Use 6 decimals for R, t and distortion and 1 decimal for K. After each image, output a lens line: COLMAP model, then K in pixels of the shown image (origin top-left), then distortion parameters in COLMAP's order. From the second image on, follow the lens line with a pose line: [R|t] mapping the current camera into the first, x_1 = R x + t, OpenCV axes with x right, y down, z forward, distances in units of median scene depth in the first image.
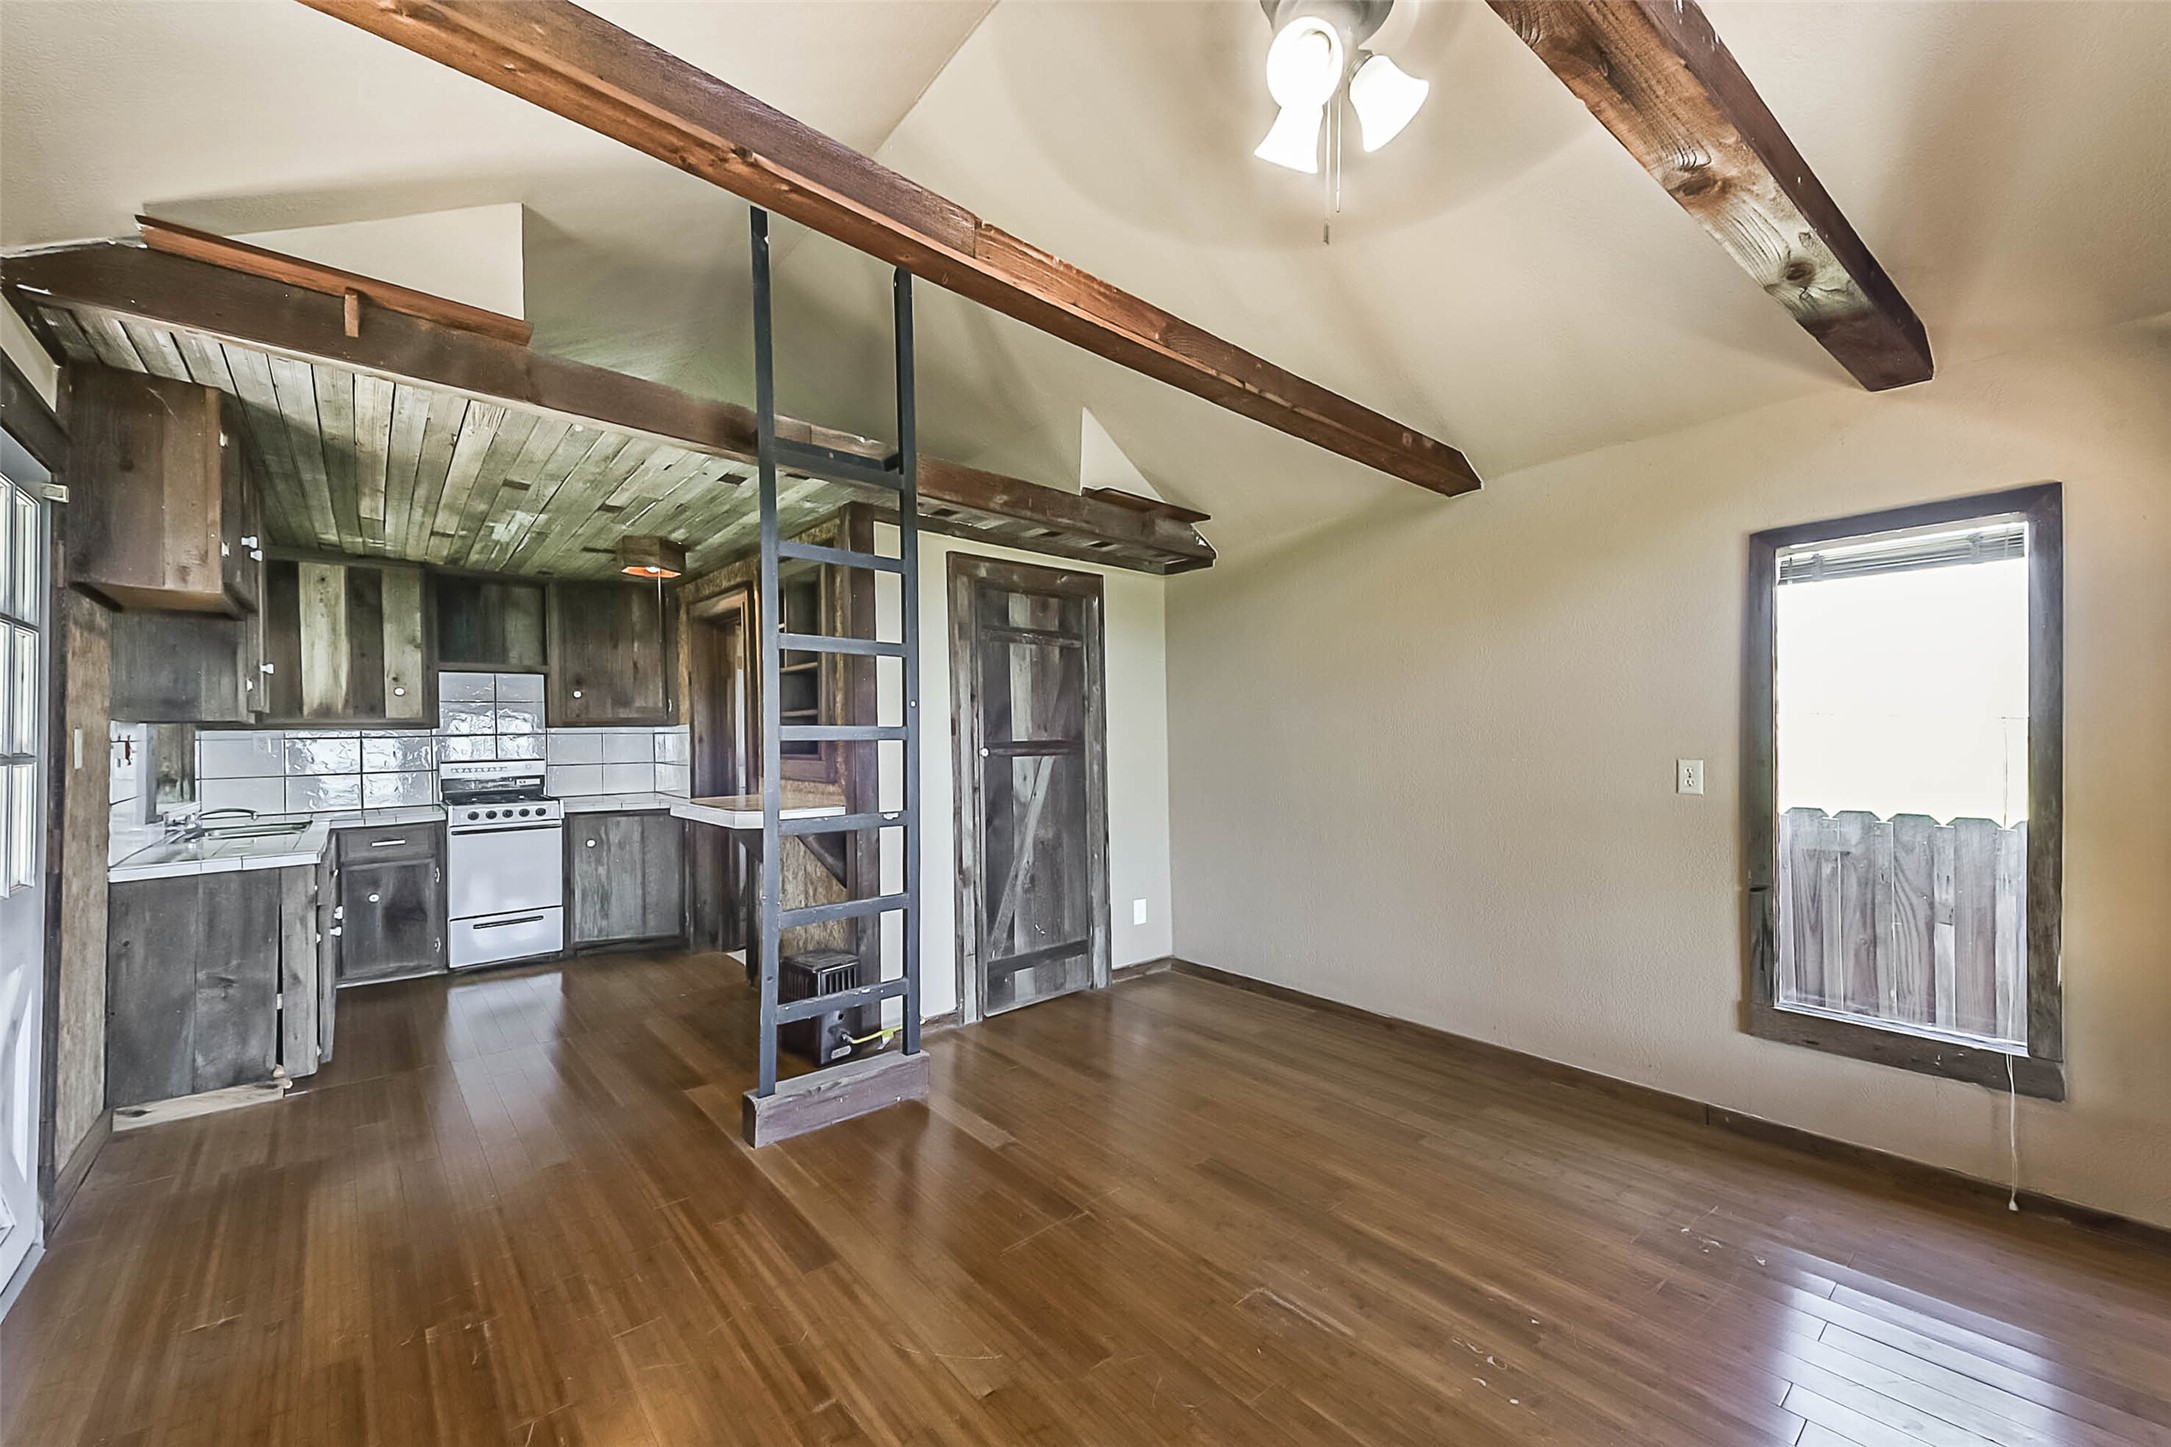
lens RADIAL K [[905.8, 0, 1114.4], [0, 905.8, 728.1], [0, 0, 1]] dist [0.046958, -0.000104]
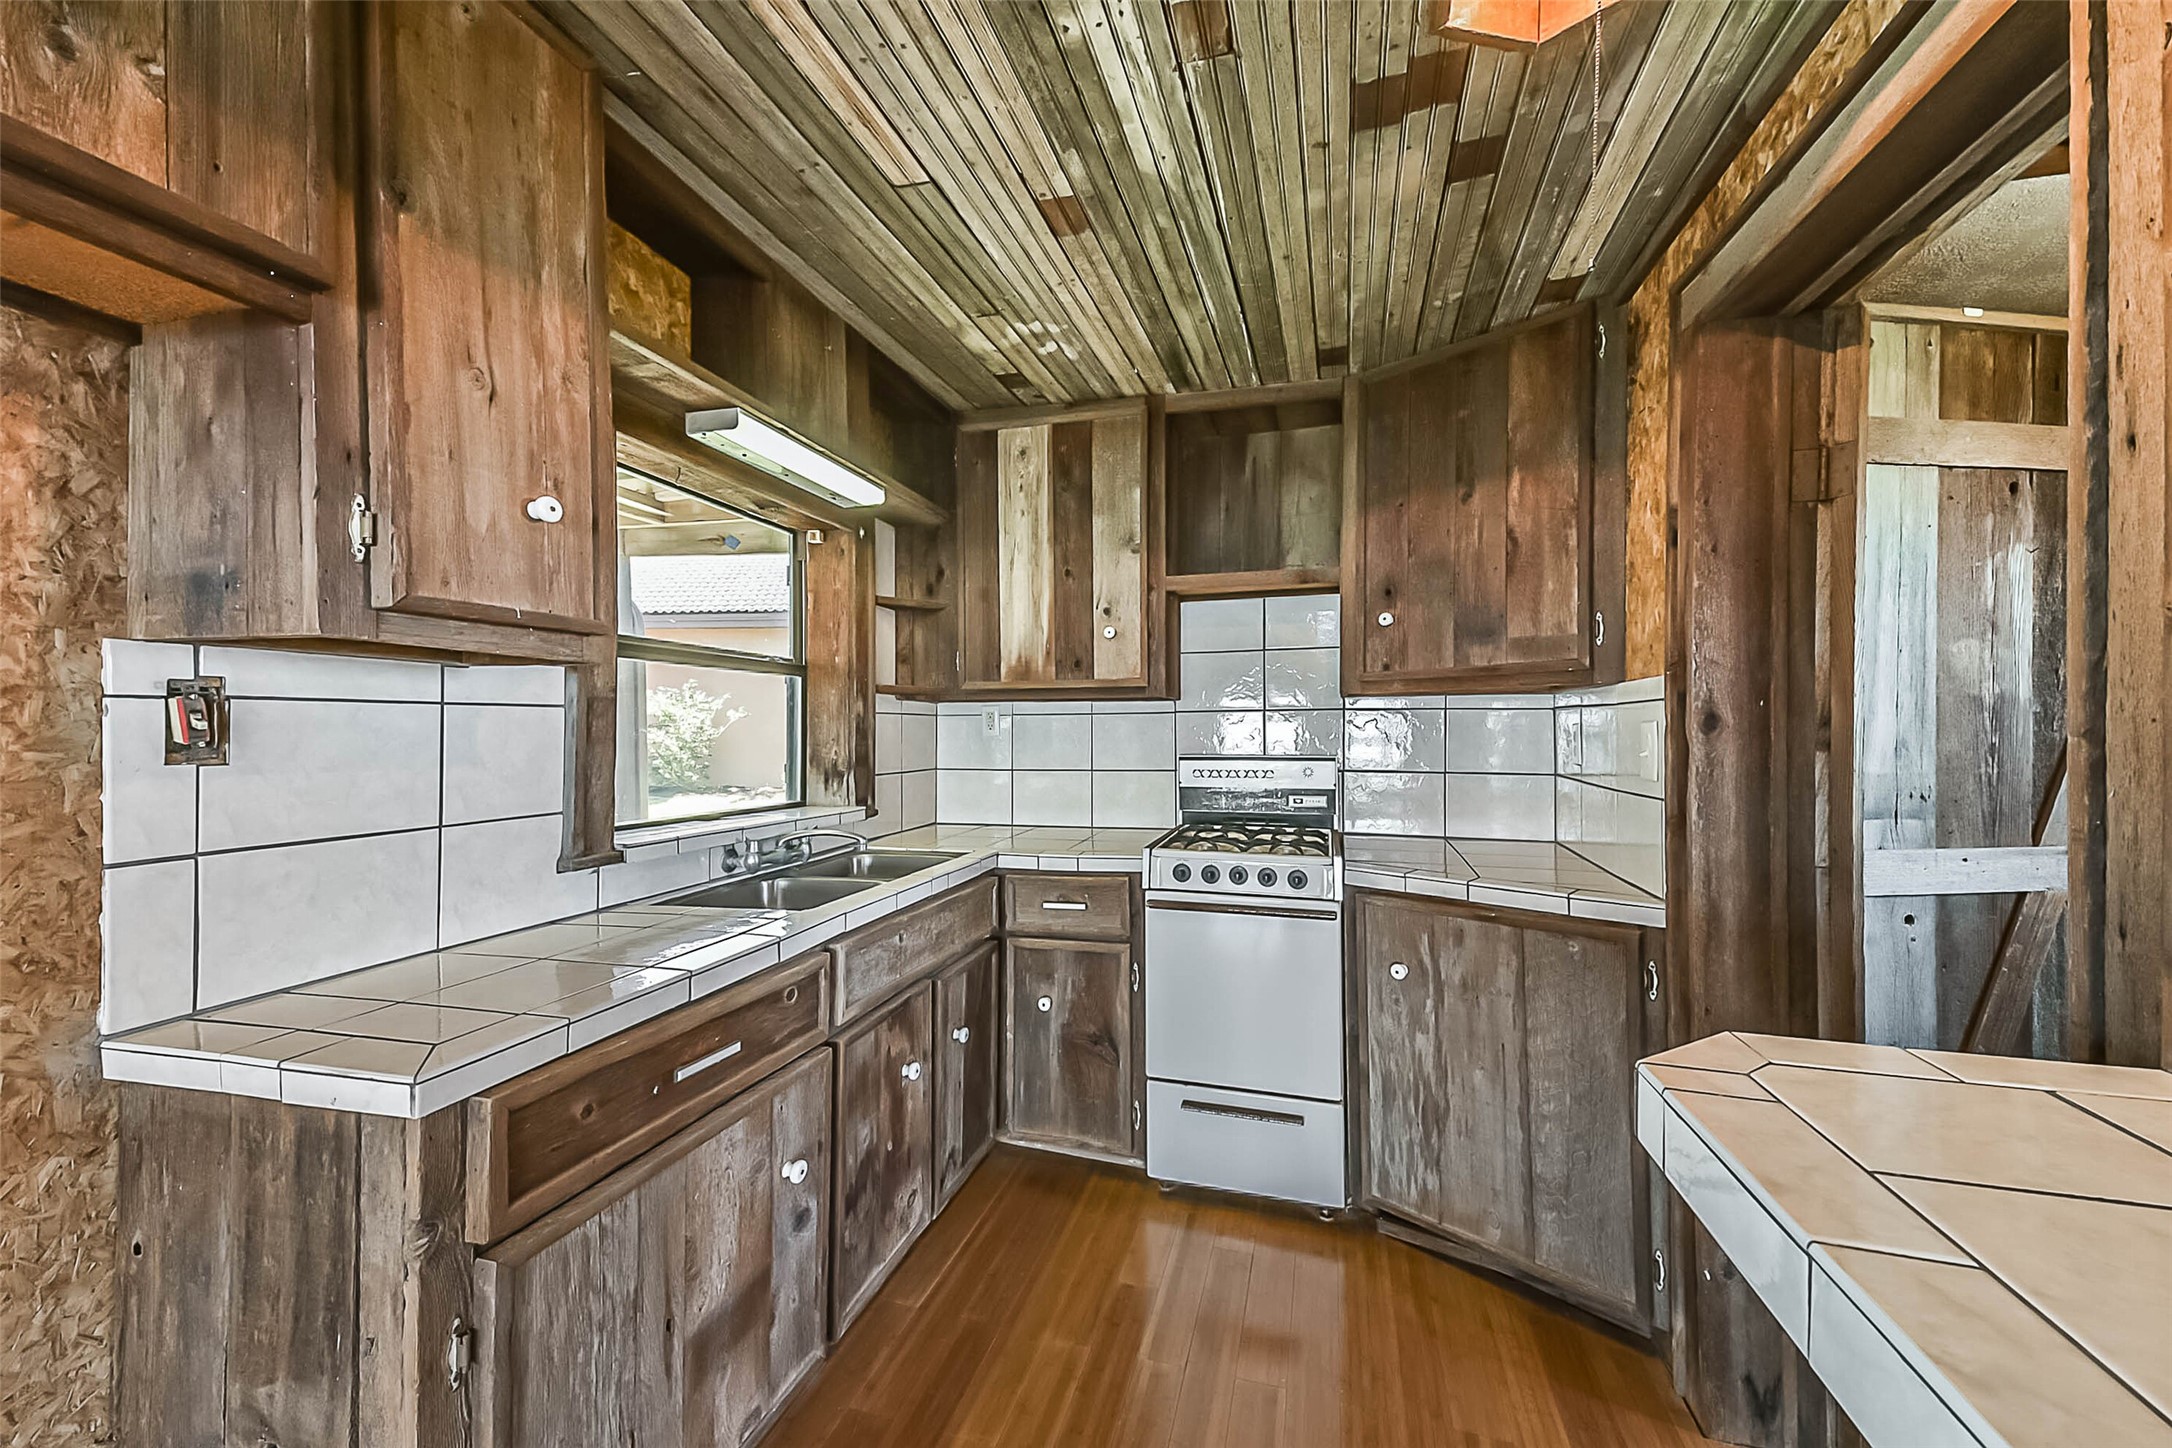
lens RADIAL K [[868.3, 0, 1089.4], [0, 868.3, 727.3], [0, 0, 1]] dist [0.070293, -0.000039]
pose [[0.566812, 0.012811, -0.823747, -0.323198], [-0.003539, 0.999908, 0.013115, 0.011644], [0.823839, -0.004518, 0.566805, 0.661262]]
